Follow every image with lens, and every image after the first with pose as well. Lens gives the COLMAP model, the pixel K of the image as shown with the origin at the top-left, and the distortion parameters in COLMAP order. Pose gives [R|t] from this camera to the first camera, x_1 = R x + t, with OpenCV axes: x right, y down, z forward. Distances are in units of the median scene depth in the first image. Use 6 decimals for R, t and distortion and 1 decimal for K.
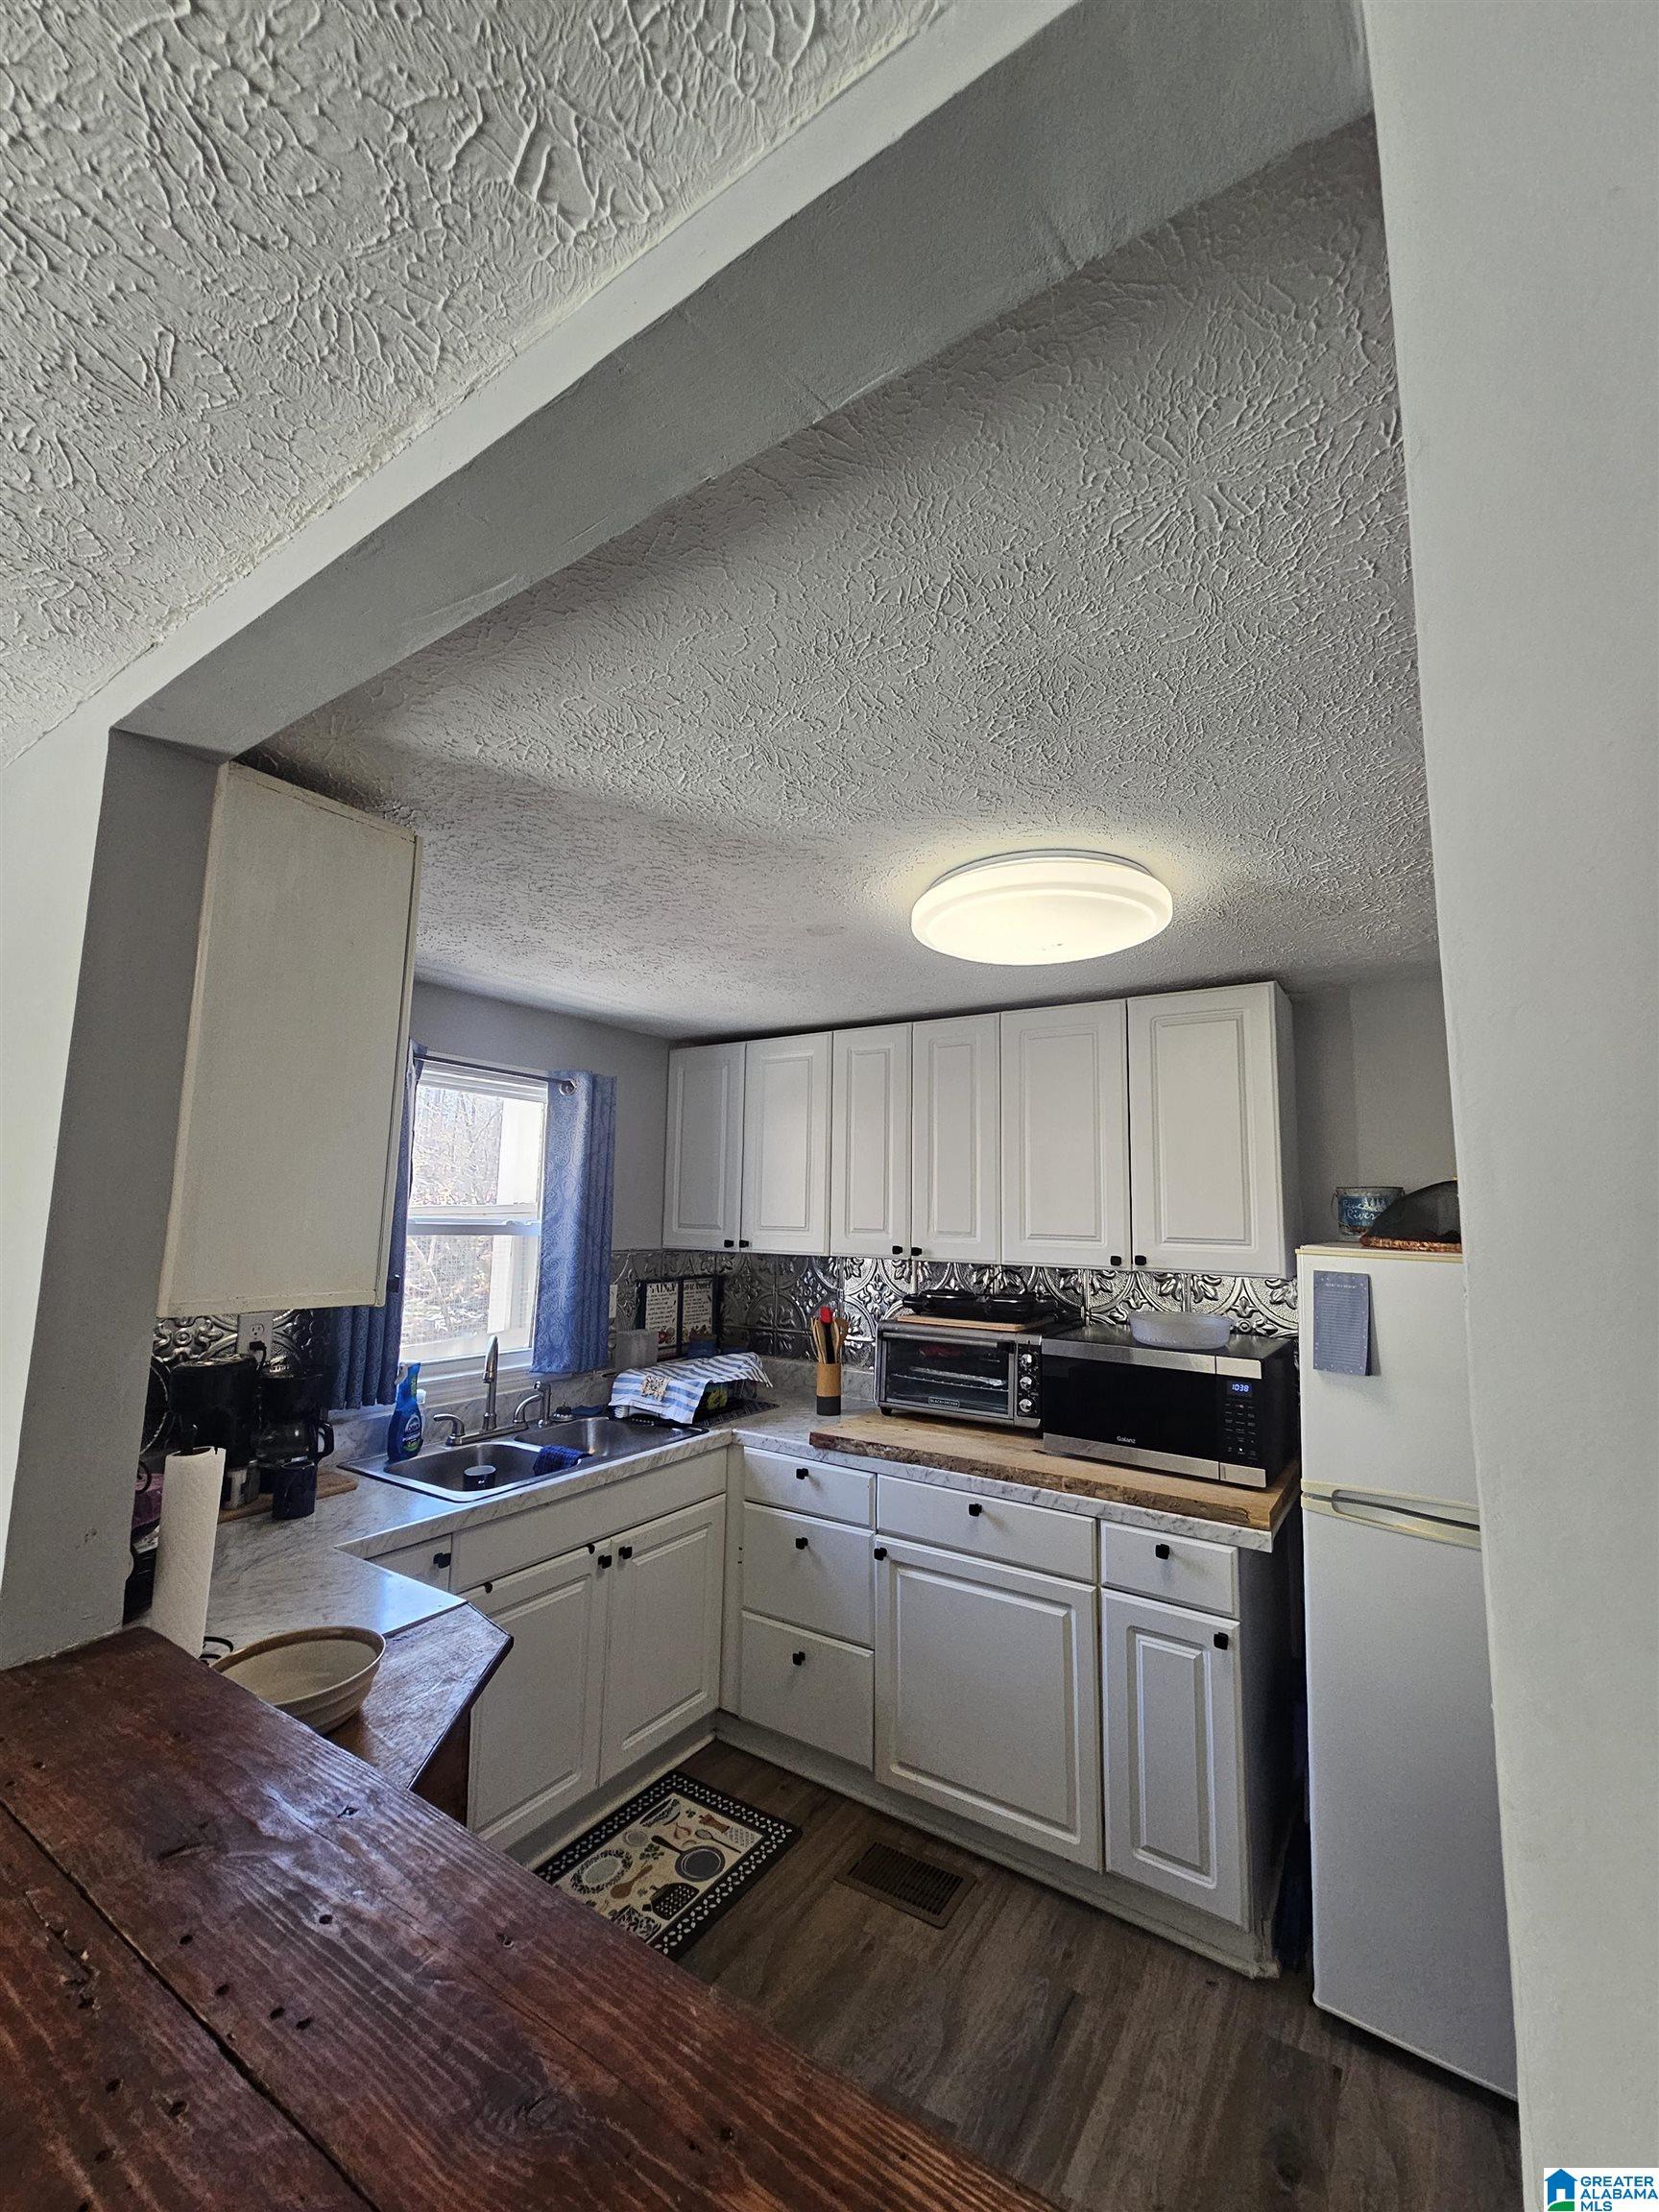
lens RADIAL K [[898.3, 0, 844.2], [0, 898.3, 1102.3], [0, 0, 1]] dist [-0.001560, -0.000390]
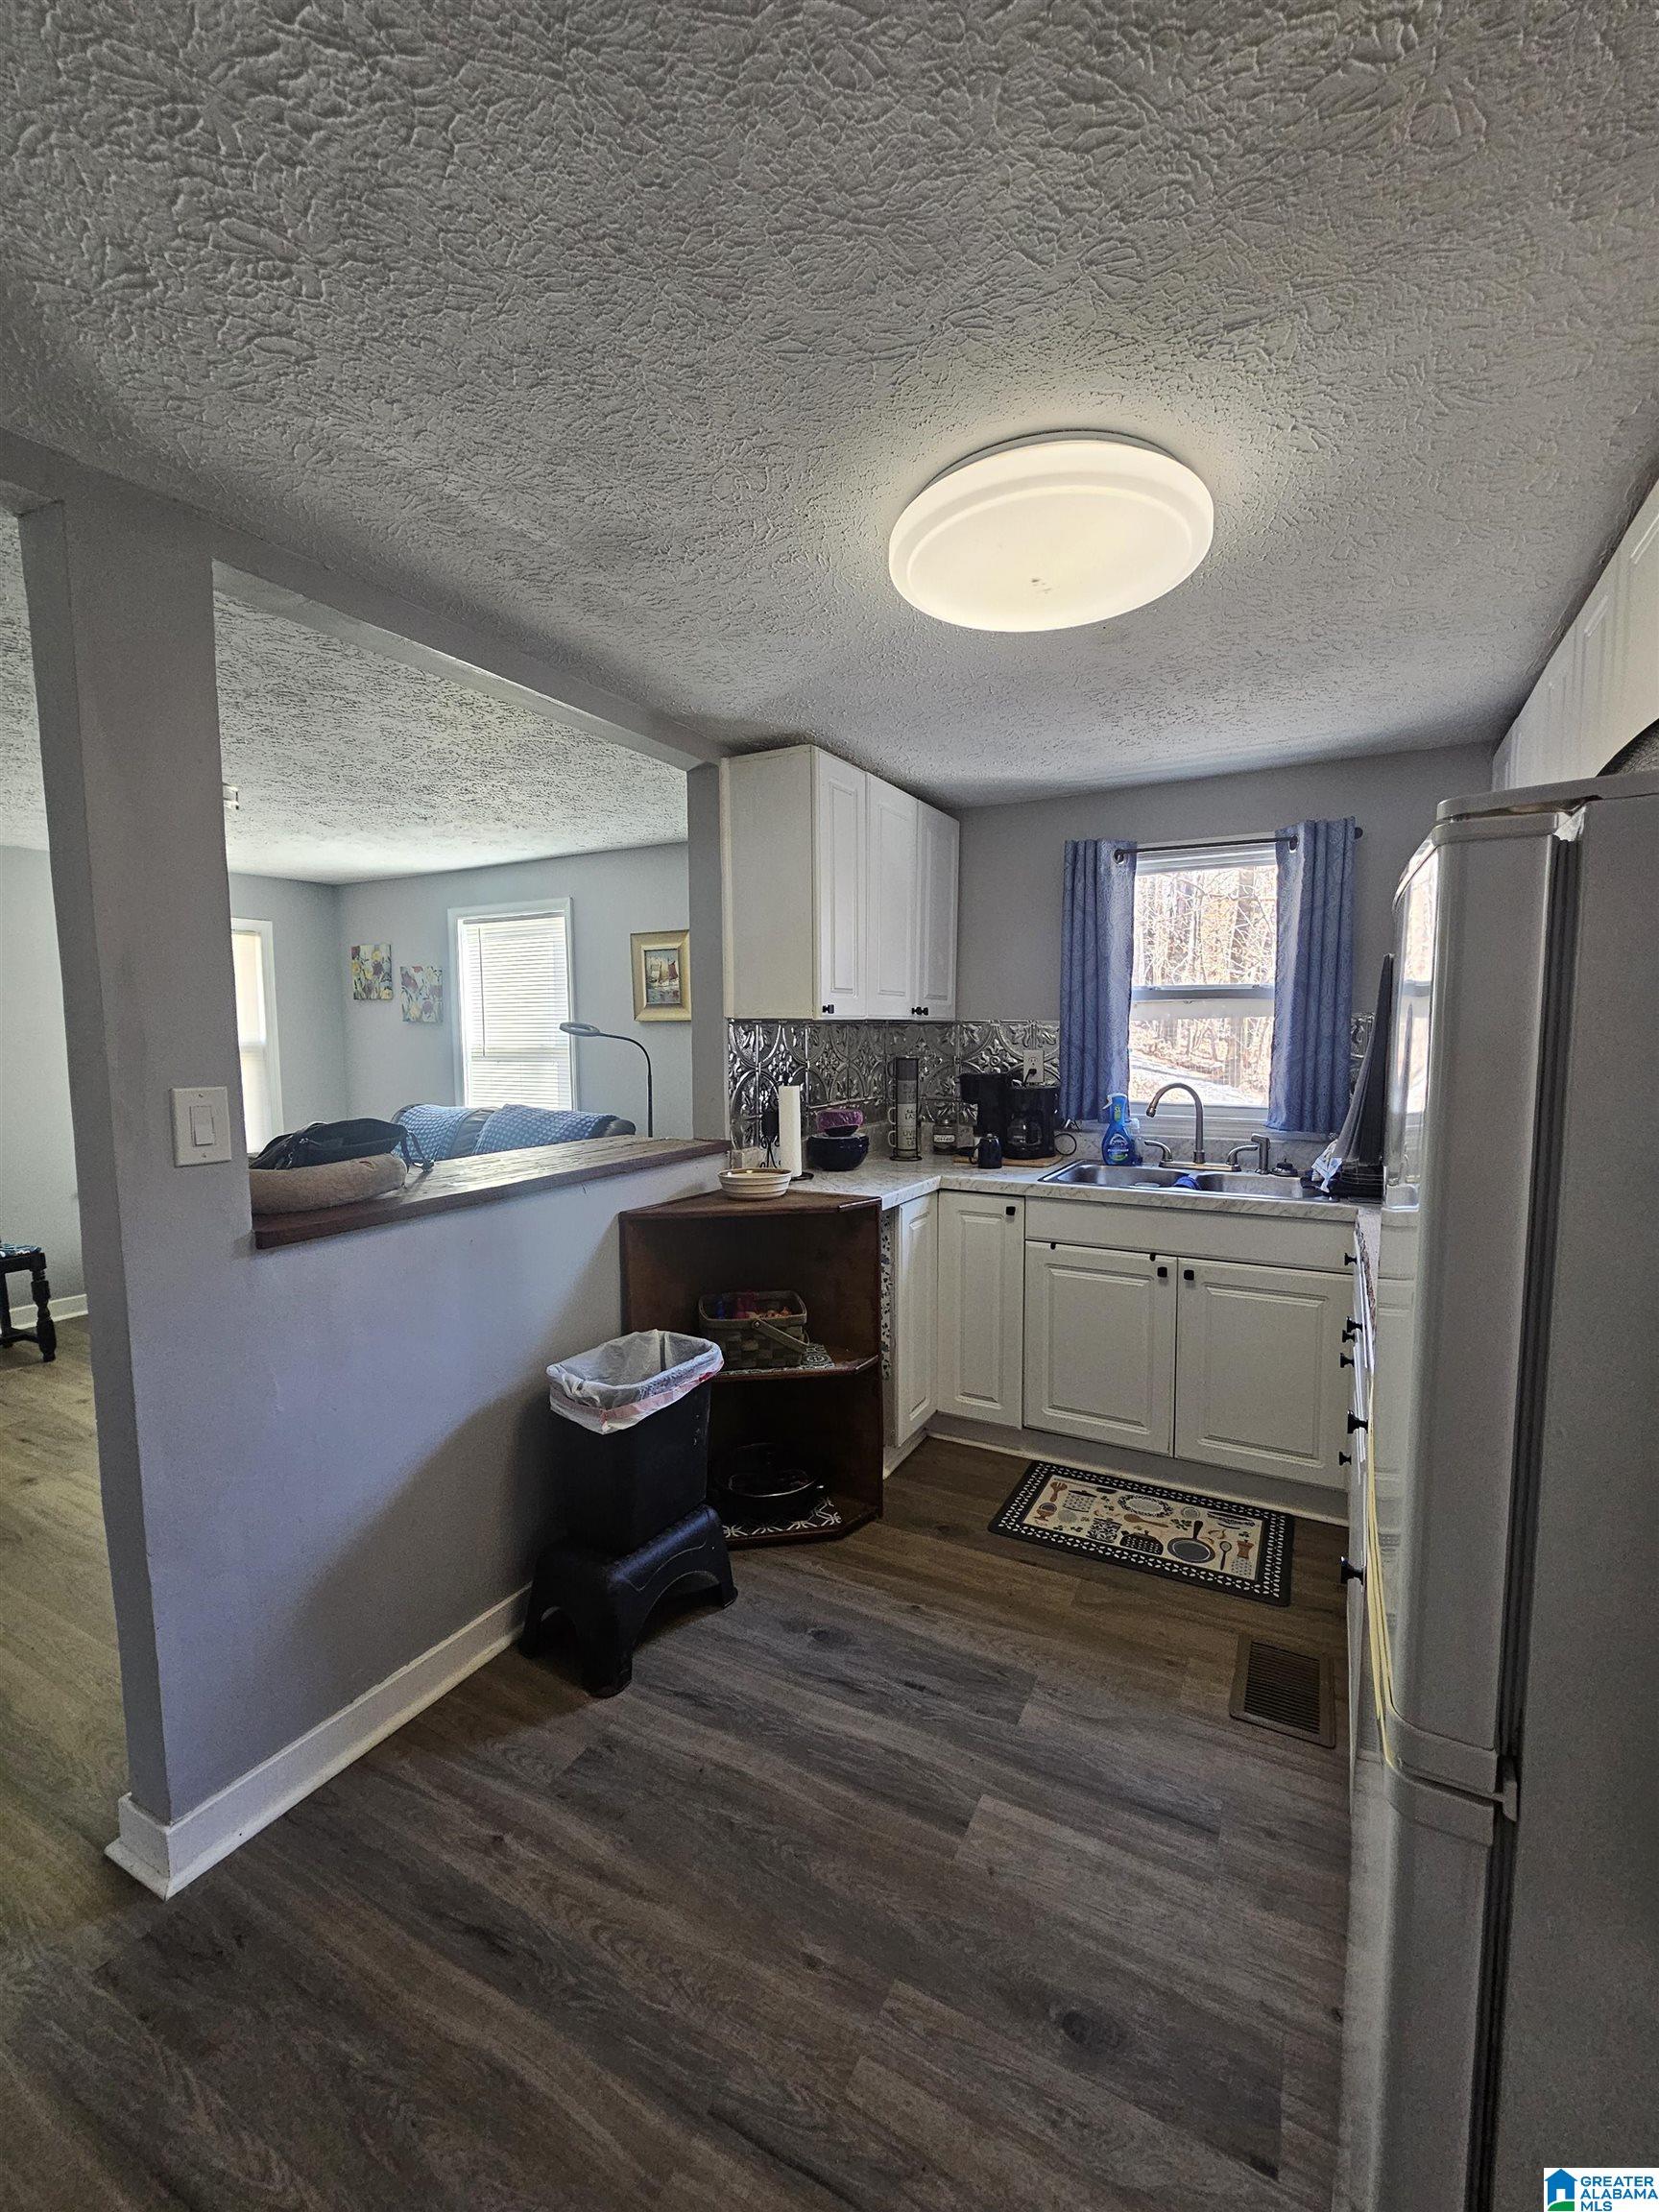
lens RADIAL K [[898.3, 0, 851.2], [0, 898.3, 1104.7], [0, 0, 1]] dist [-0.001560, -0.000390]
pose [[0.096052, 0.070016, -0.992911, 0.828446], [0.129478, 0.988169, 0.082207, 0.158923], [0.986919, -0.136456, 0.085850, 0.551176]]
